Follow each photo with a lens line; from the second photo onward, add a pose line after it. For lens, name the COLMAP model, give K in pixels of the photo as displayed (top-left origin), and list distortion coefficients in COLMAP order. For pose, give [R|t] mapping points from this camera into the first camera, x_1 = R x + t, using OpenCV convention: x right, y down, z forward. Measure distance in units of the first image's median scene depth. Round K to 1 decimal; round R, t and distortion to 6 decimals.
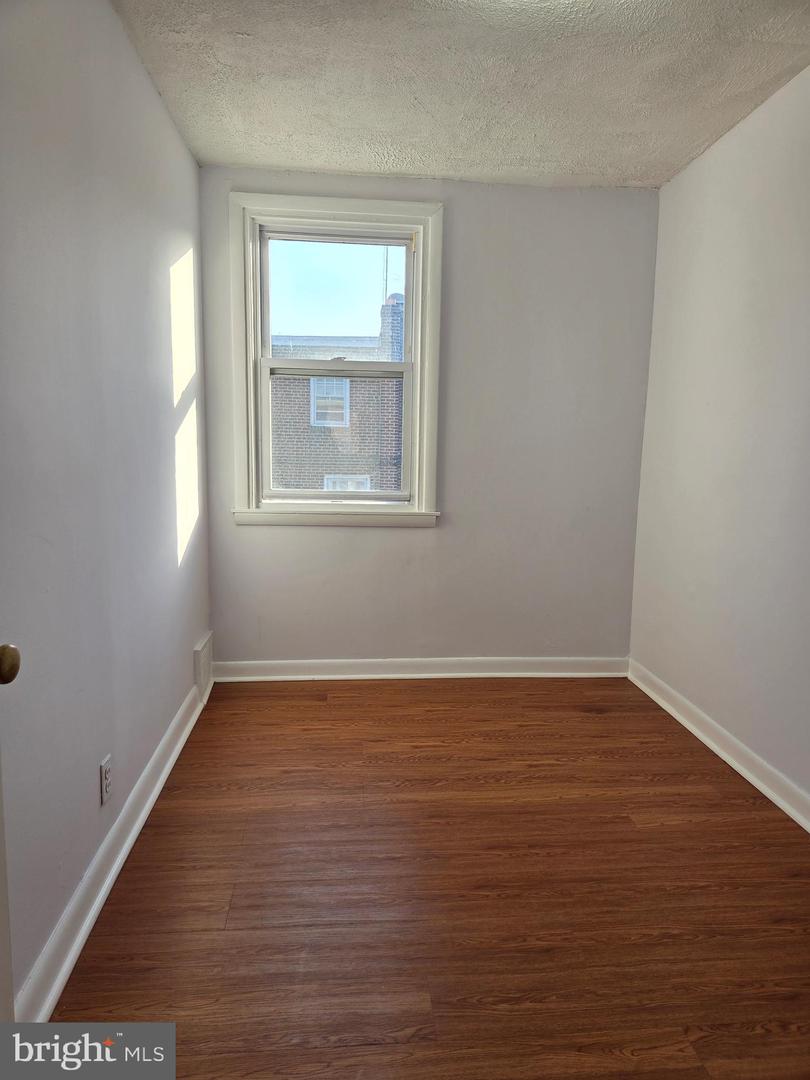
lens RADIAL K [[725.4, 0, 403.5], [0, 725.4, 533.9], [0, 0, 1]] dist [0.056915, -0.054909]
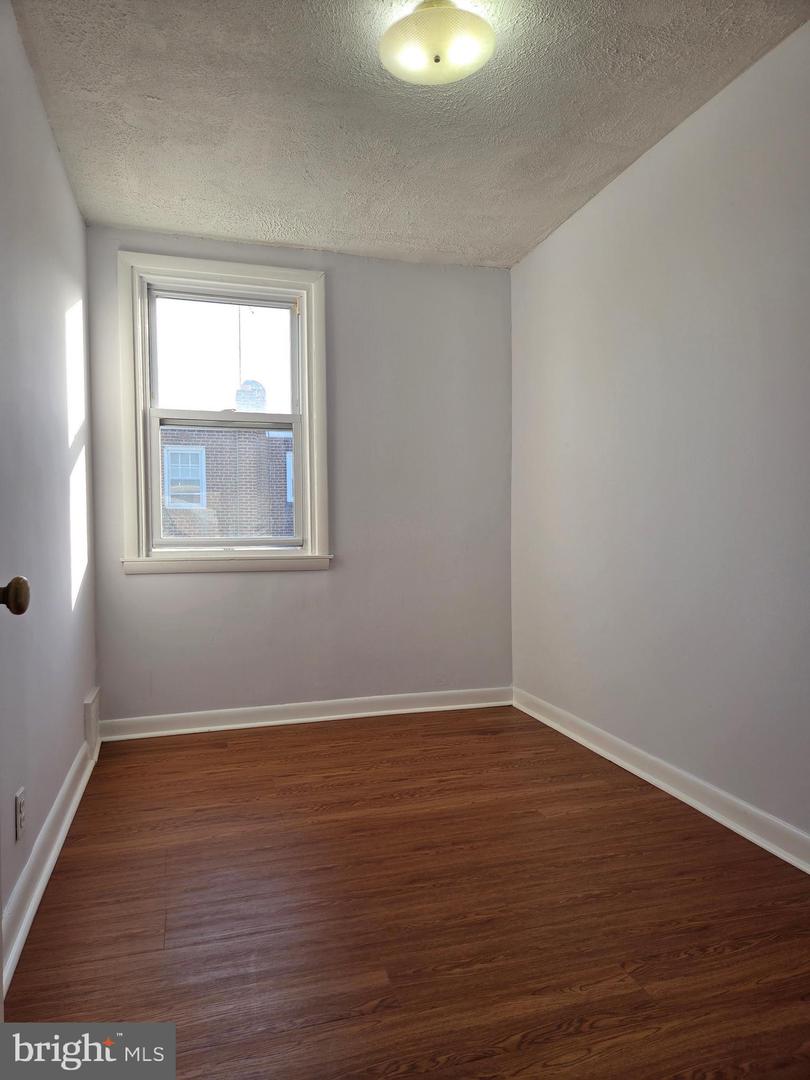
lens RADIAL K [[725.4, 0, 397.1], [0, 725.4, 542.8], [0, 0, 1]] dist [0.056915, -0.054909]
pose [[0.979591, -0.030070, 0.198738, -0.084430], [0.052811, 0.992512, -0.110136, 0.093635], [-0.193938, 0.118384, 0.973845, -0.042551]]
